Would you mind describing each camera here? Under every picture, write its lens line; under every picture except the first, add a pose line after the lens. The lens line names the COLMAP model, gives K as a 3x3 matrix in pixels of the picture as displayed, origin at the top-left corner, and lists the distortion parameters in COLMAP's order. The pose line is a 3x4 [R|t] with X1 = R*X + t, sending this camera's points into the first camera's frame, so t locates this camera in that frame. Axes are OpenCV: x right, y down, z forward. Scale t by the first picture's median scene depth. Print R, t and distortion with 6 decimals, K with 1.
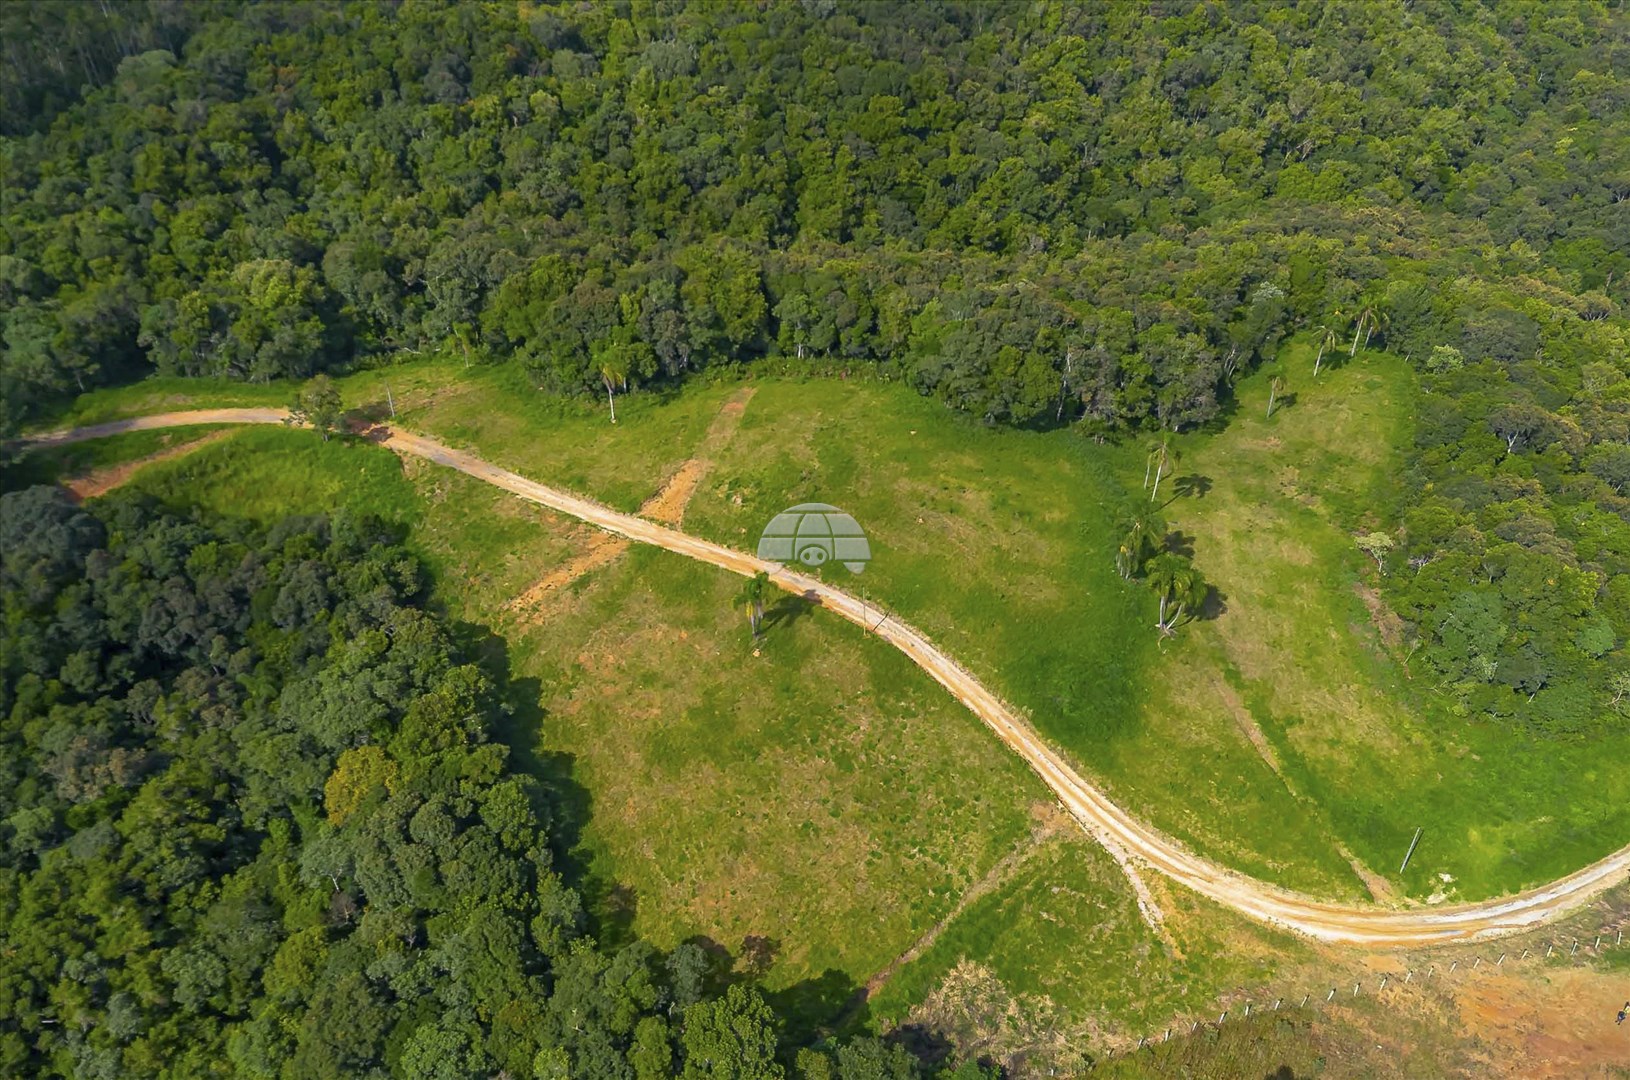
lens RADIAL K [[1378.8, 0, 815.0], [0, 1378.8, 540.0], [0, 0, 1]] dist [0.080746, -0.114235]
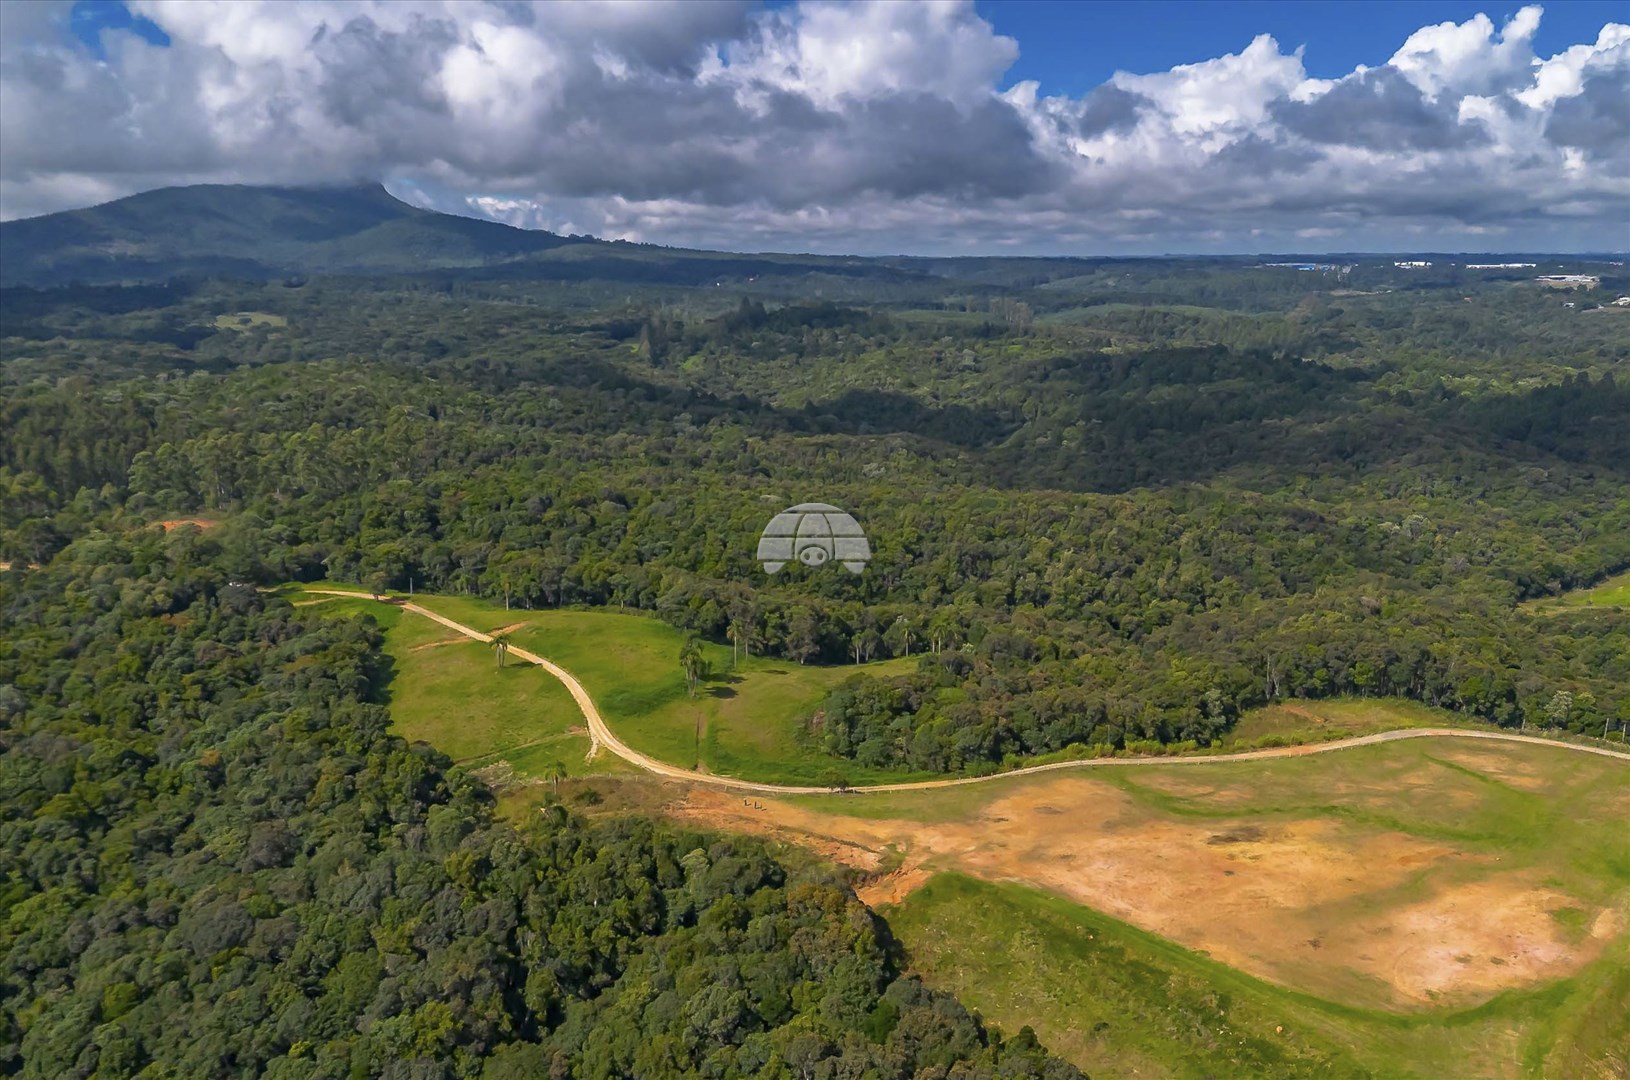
lens RADIAL K [[1378.8, 0, 815.0], [0, 1378.8, 540.0], [0, 0, 1]] dist [0.080746, -0.114235]
pose [[0.957165, 0.066776, -0.281737, 0.833403], [-0.187571, 0.884263, -0.427664, 0.592815], [0.220571, 0.462190, 0.858911, -0.681651]]
